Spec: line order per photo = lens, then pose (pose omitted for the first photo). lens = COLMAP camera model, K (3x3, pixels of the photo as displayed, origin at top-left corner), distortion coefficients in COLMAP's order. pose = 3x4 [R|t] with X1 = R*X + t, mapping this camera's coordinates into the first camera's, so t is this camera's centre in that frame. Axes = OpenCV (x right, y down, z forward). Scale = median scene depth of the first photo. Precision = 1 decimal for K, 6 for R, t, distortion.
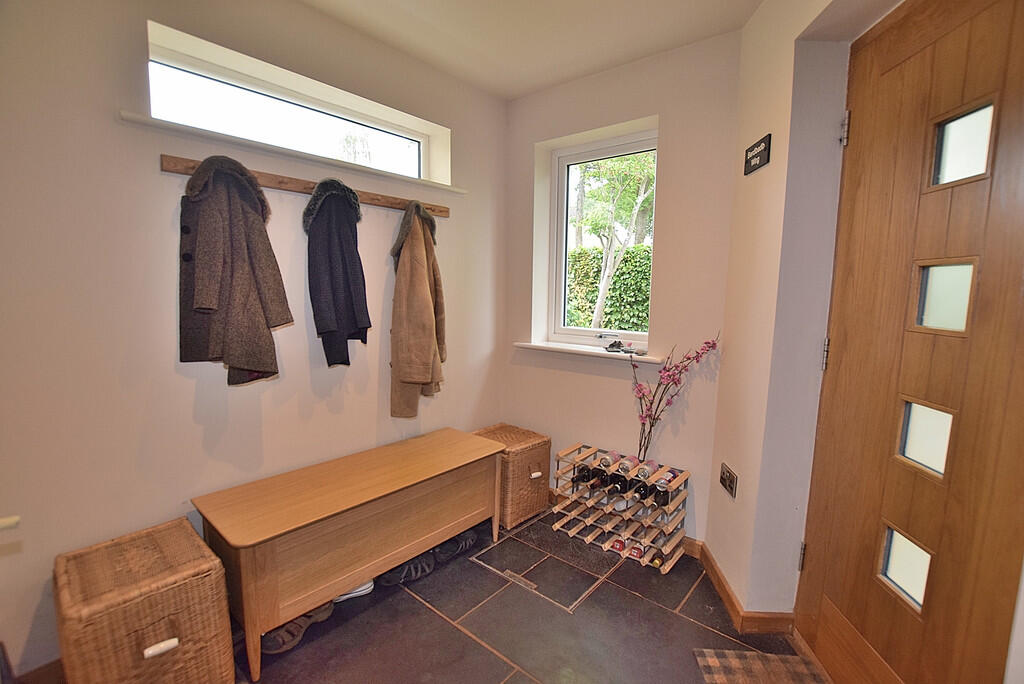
lens RADIAL K [[457.2, 0, 516.0], [0, 457.2, 344.2], [0, 0, 1]] dist [-0.032139, 0.002777]
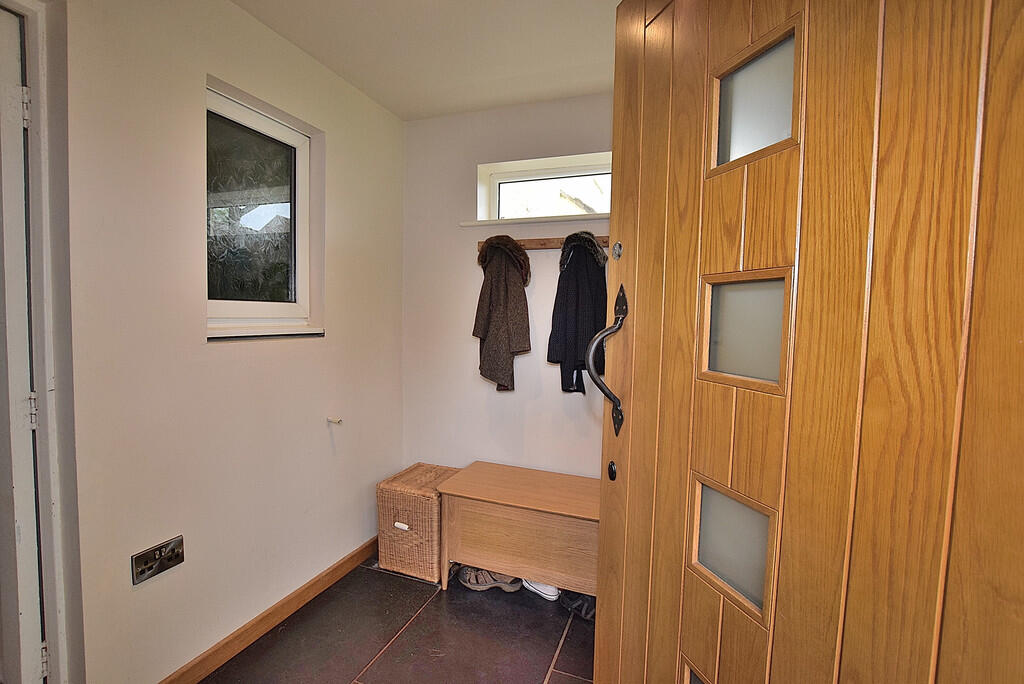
lens RADIAL K [[457.2, 0, 512.2], [0, 457.2, 343.8], [0, 0, 1]] dist [-0.032139, 0.002777]
pose [[0.317967, 0.045669, -0.947001, 0.753138], [-0.125593, 0.992066, 0.005673, -0.071904], [0.939747, 0.117133, 0.321180, 0.558228]]
